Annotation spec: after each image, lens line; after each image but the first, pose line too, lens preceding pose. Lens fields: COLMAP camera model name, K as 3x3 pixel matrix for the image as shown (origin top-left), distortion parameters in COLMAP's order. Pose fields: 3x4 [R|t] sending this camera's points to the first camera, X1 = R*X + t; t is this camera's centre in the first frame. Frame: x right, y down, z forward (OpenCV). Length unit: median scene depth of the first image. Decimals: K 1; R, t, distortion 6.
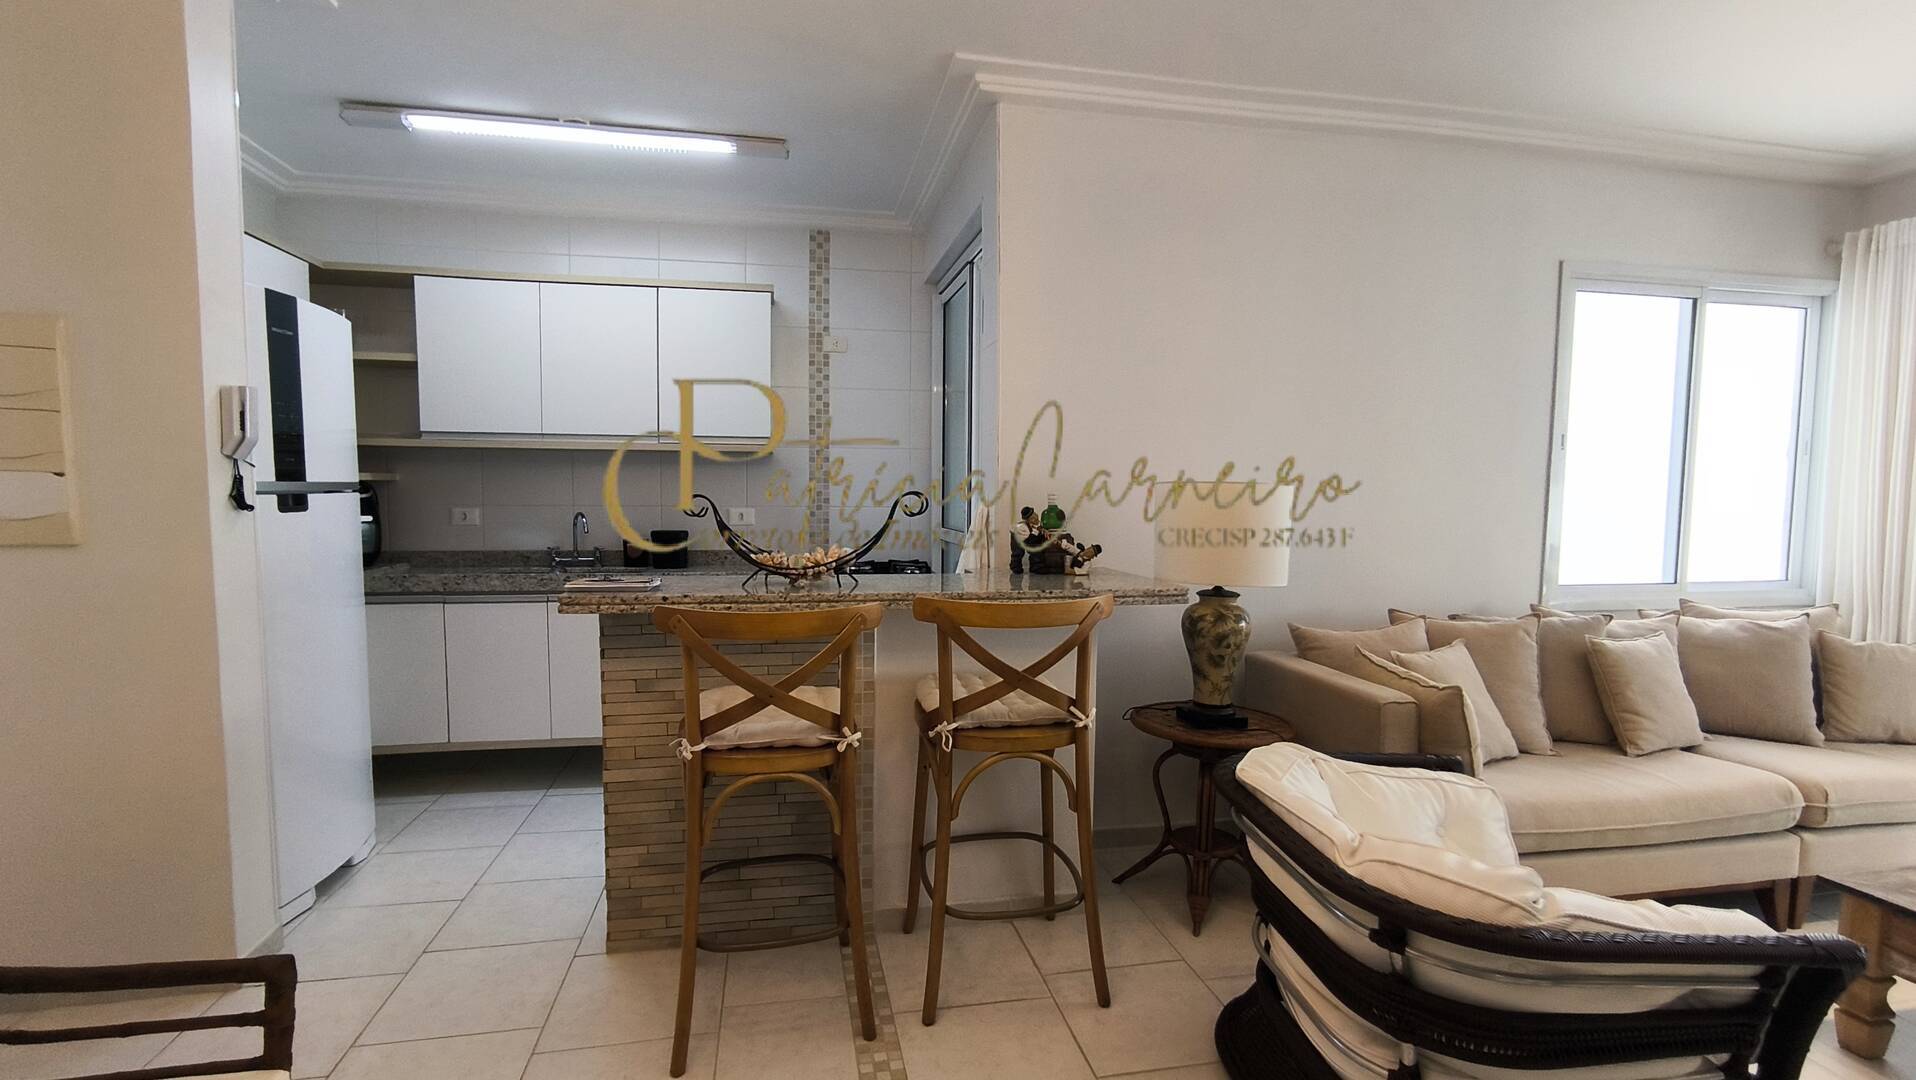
lens RADIAL K [[871.3, 0, 950.6], [0, 871.3, 551.0], [0, 0, 1]] dist [-0.027064, 0.014174]
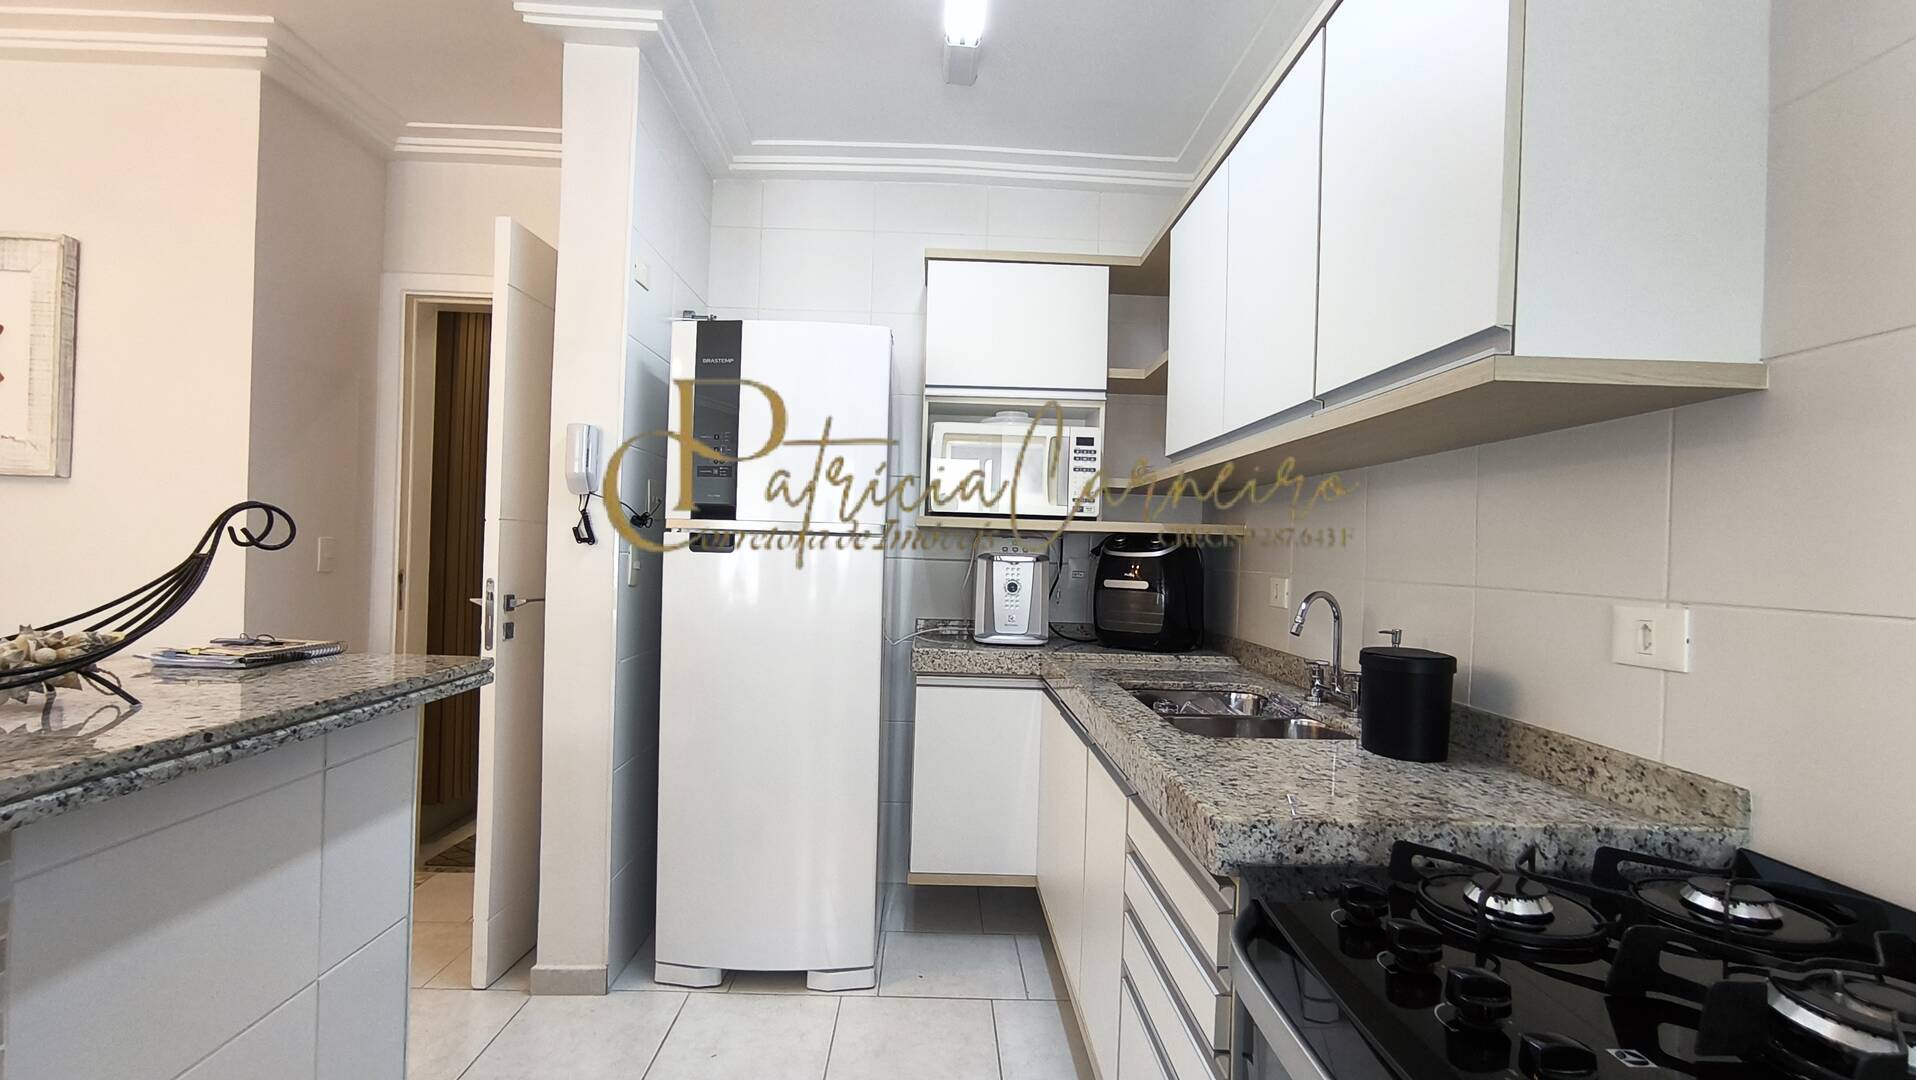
lens RADIAL K [[871.3, 0, 950.6], [0, 871.3, 551.0], [0, 0, 1]] dist [-0.027064, 0.014174]
pose [[-0.167750, -0.008434, -0.985794, 0.119788], [-0.105659, 0.994357, 0.009473, -0.078827], [0.980151, 0.105747, -0.167694, 1.359567]]
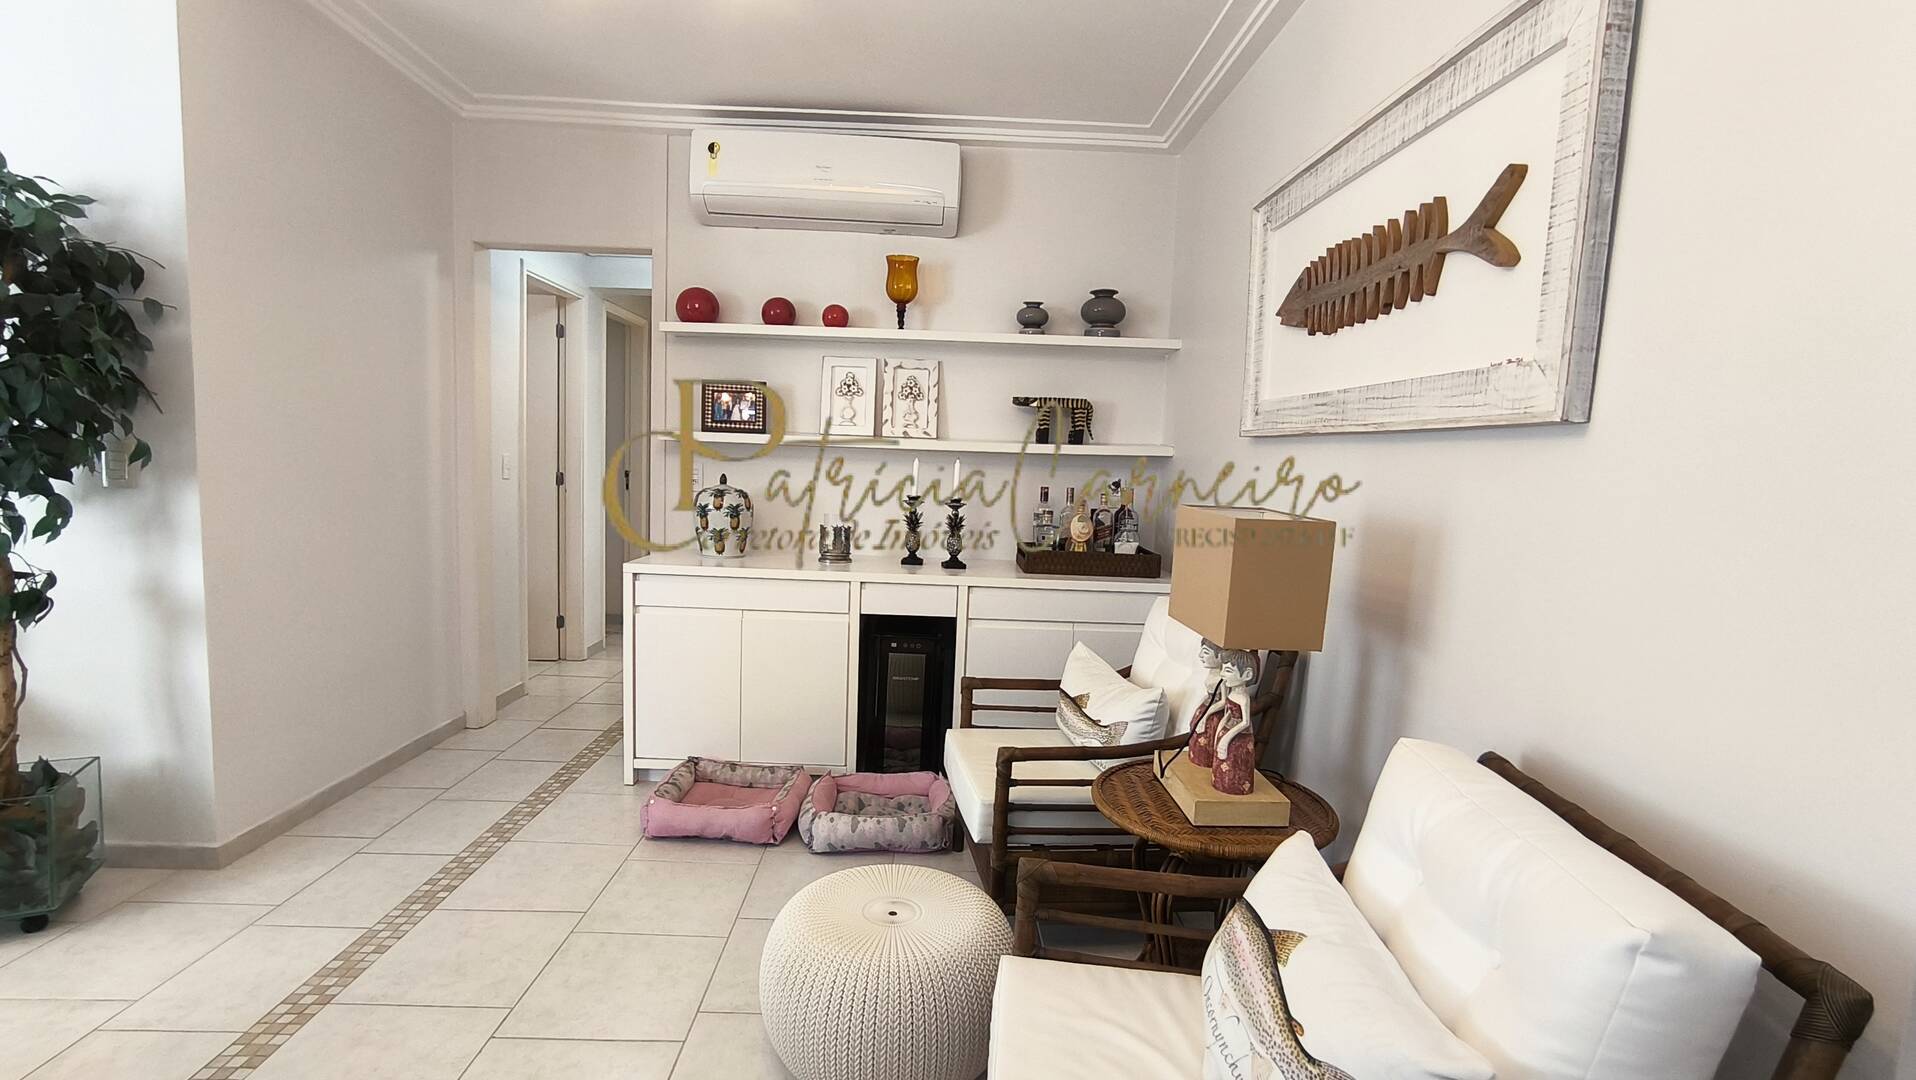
lens RADIAL K [[871.3, 0, 950.6], [0, 871.3, 551.0], [0, 0, 1]] dist [-0.027064, 0.014174]
pose [[-0.984960, -0.067834, 0.158911, -0.384780], [-0.038478, 0.982730, 0.181000, -0.051185], [-0.168445, 0.172163, -0.970560, 0.778569]]
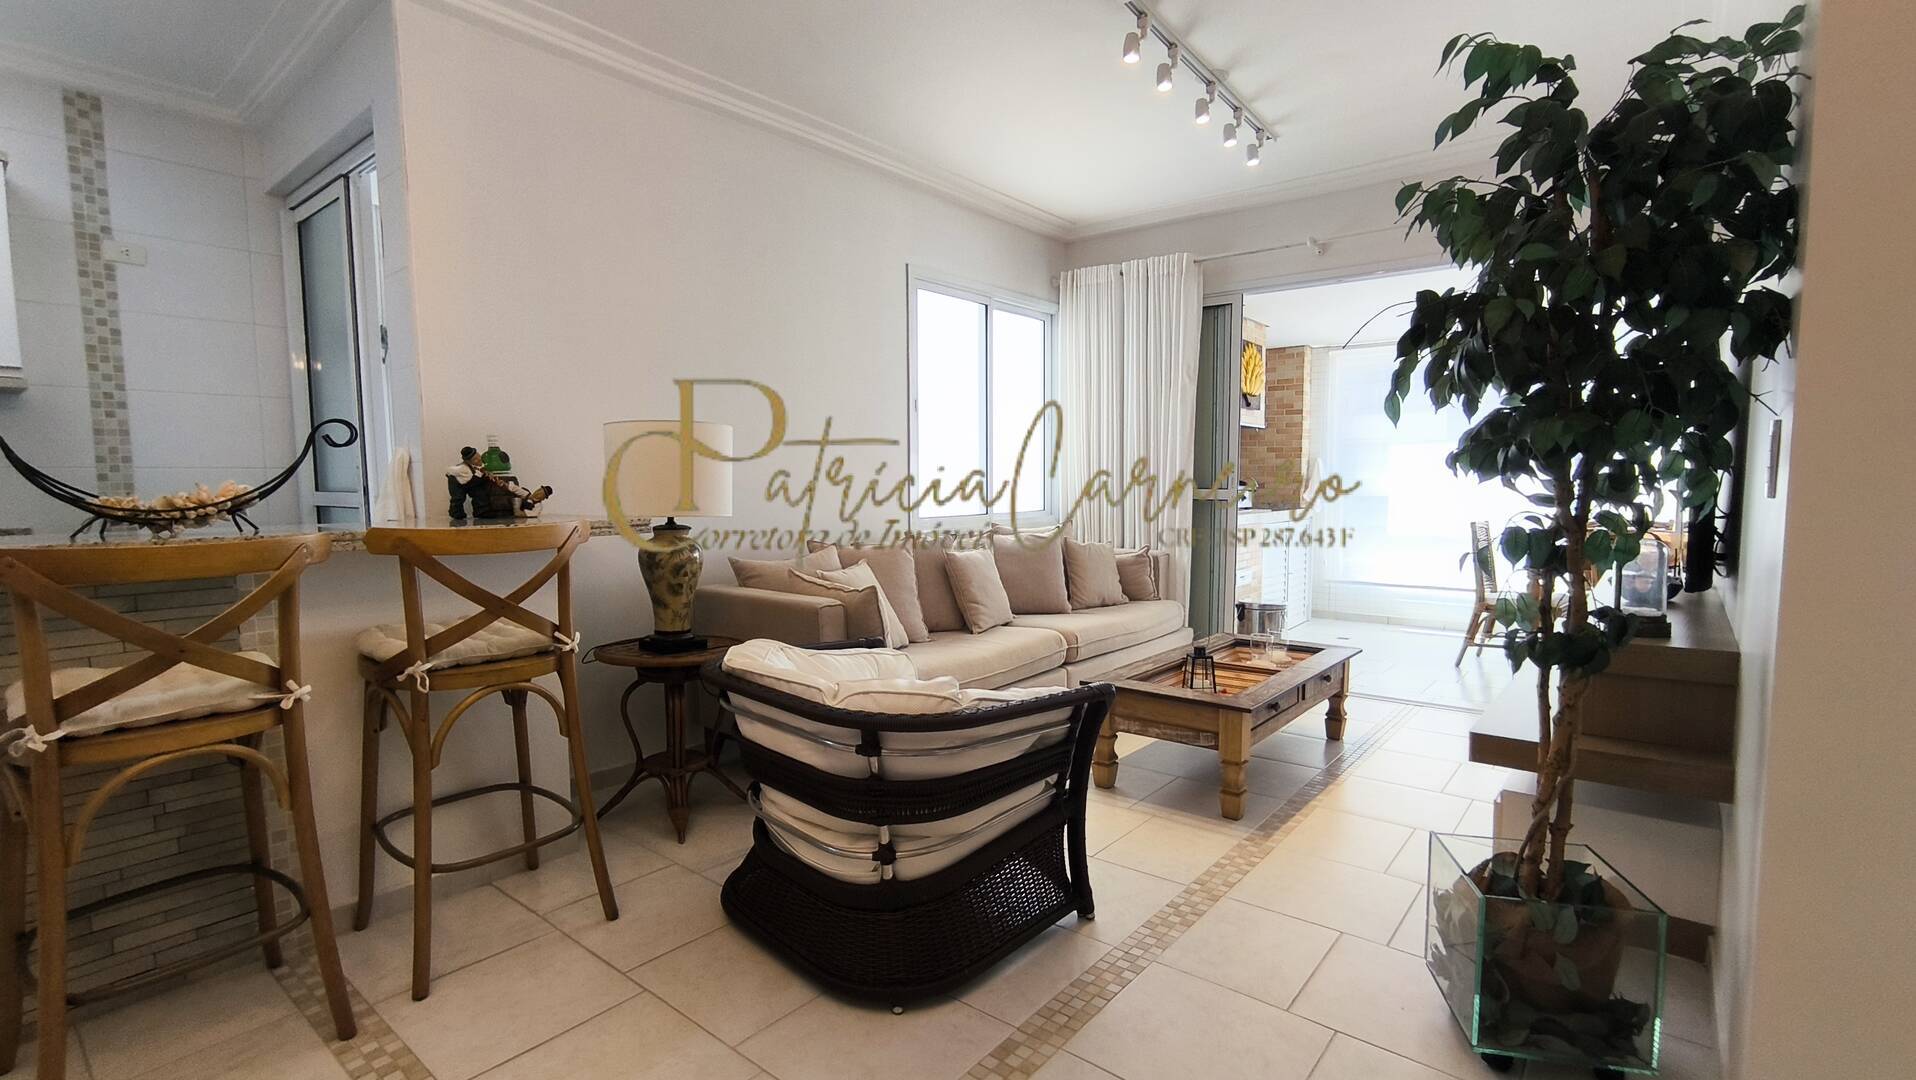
lens RADIAL K [[871.3, 0, 950.6], [0, 871.3, 551.0], [0, 0, 1]] dist [-0.027064, 0.014174]
pose [[0.774474, -0.066469, 0.629105, -0.108538], [0.058651, 0.997726, 0.033213, 0.065001], [-0.629882, 0.011175, 0.776611, -0.052057]]
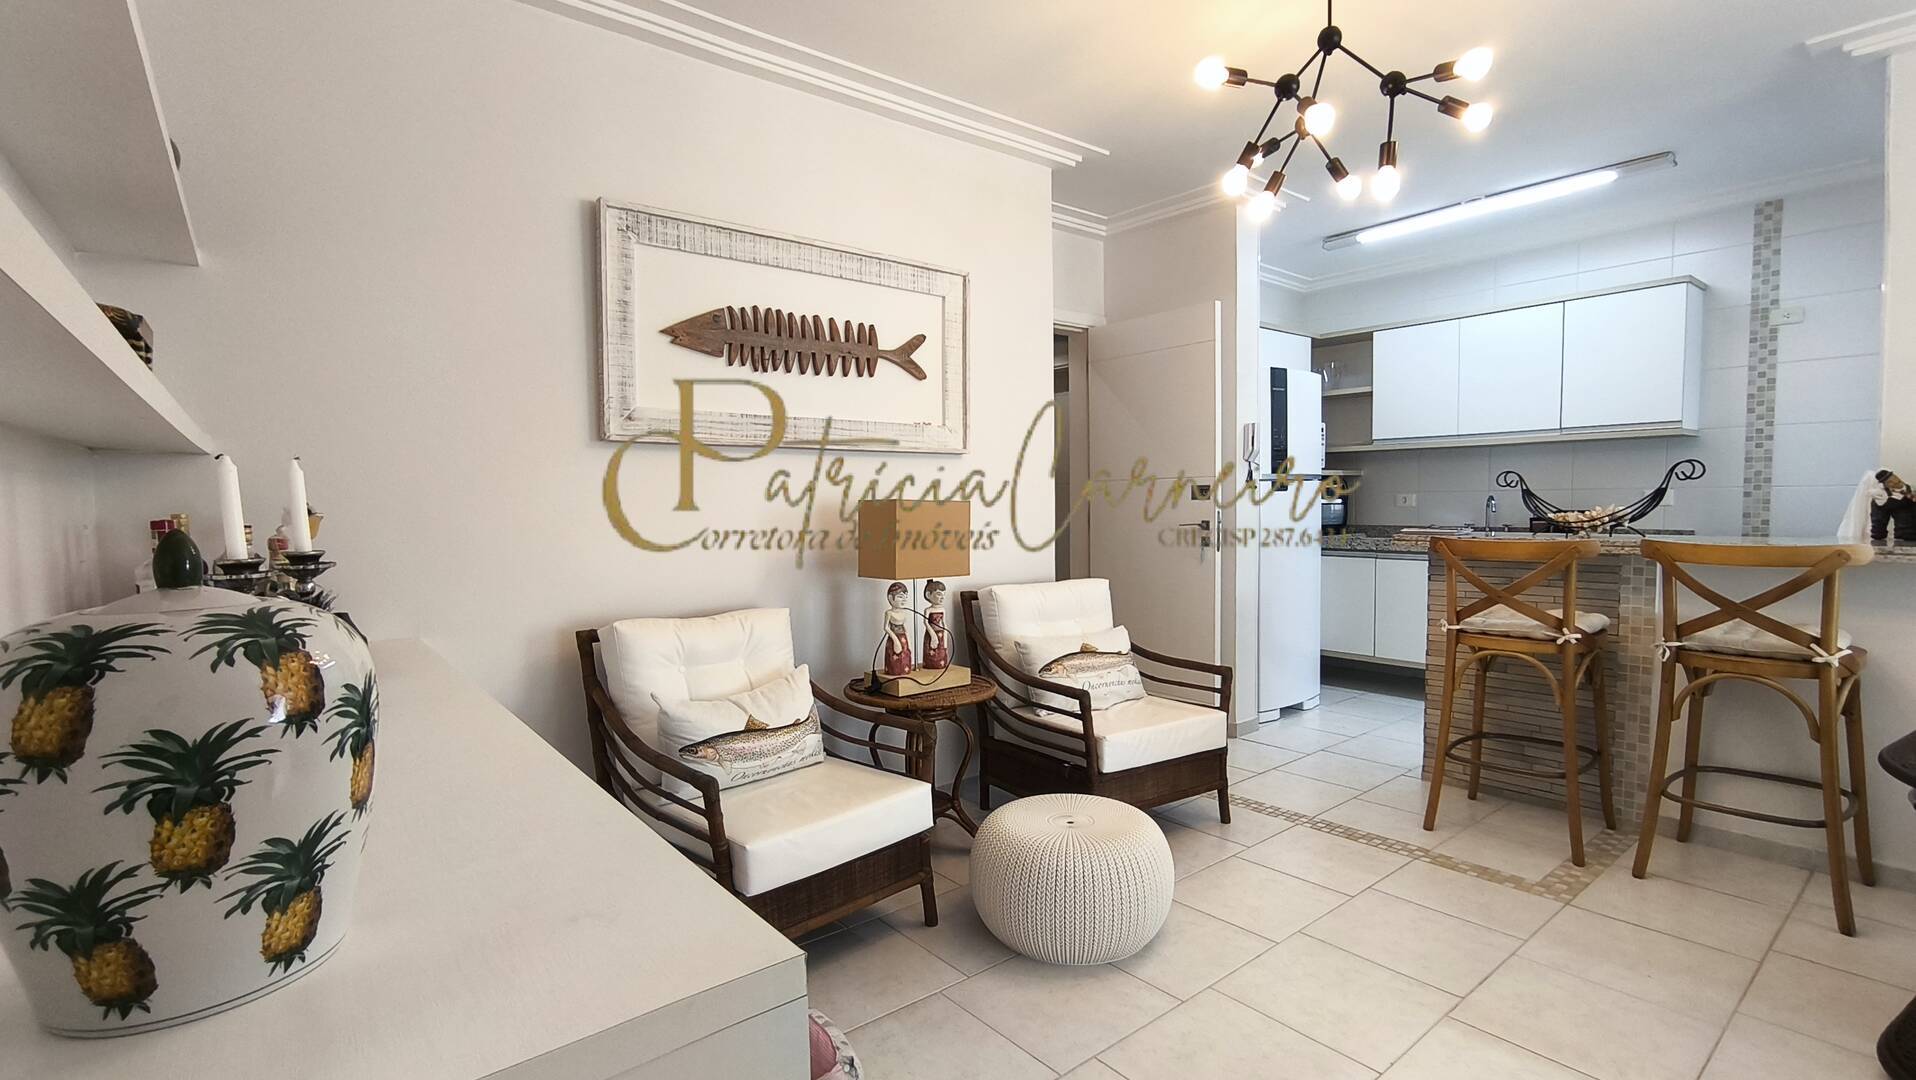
lens RADIAL K [[871.3, 0, 950.6], [0, 871.3, 551.0], [0, 0, 1]] dist [-0.027064, 0.014174]
pose [[0.455634, 0.037674, -0.889370, 0.503064], [-0.046847, 0.998734, 0.018306, 0.075805], [0.888934, 0.033323, 0.456822, -0.396765]]
